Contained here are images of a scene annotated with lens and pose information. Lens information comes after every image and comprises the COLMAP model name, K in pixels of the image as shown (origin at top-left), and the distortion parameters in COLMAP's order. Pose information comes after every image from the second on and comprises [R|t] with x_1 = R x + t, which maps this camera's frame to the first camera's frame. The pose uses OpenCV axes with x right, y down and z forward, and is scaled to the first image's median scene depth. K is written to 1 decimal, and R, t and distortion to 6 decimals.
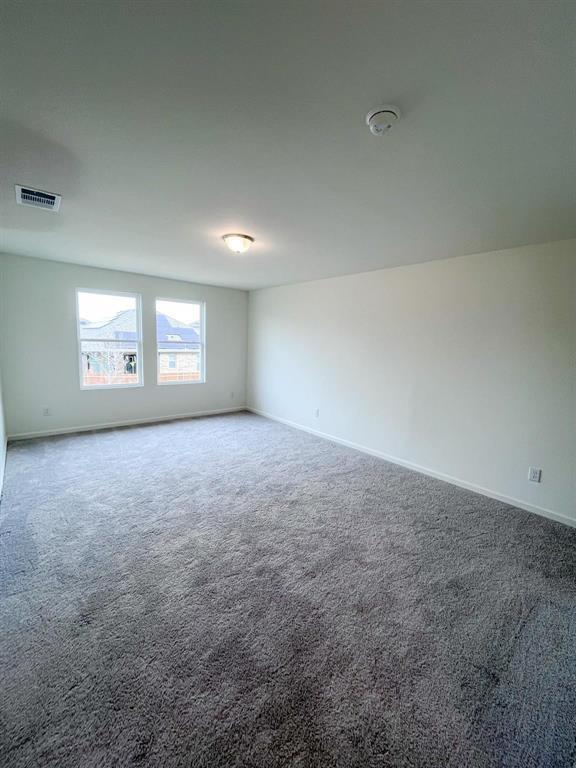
lens RADIAL K [[313.2, 0, 288.8], [0, 313.2, 387.9], [0, 0, 1]] dist [-0.003902, 0.000250]
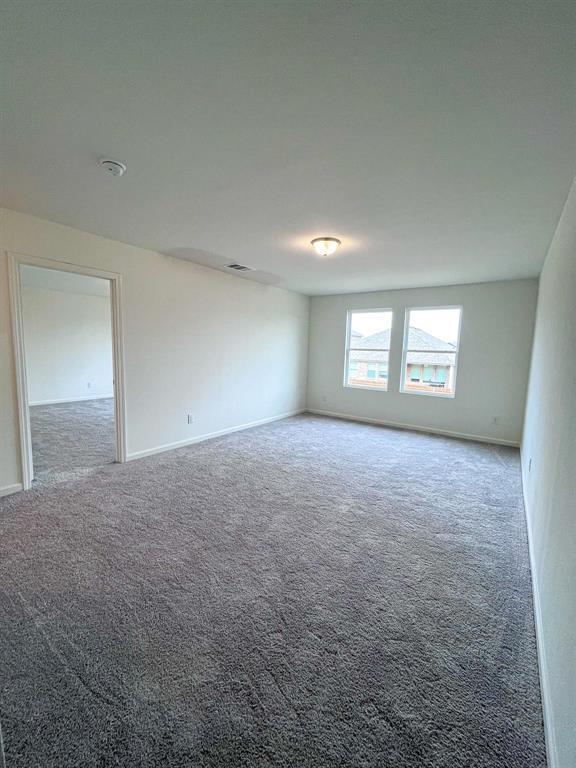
lens RADIAL K [[313.2, 0, 279.9], [0, 313.2, 384.4], [0, 0, 1]] dist [-0.003902, 0.000250]
pose [[0.238905, 0.084455, -0.967363, 0.552368], [-0.157062, 0.986454, 0.047333, -0.022237], [0.958257, 0.140628, 0.248933, 0.405831]]
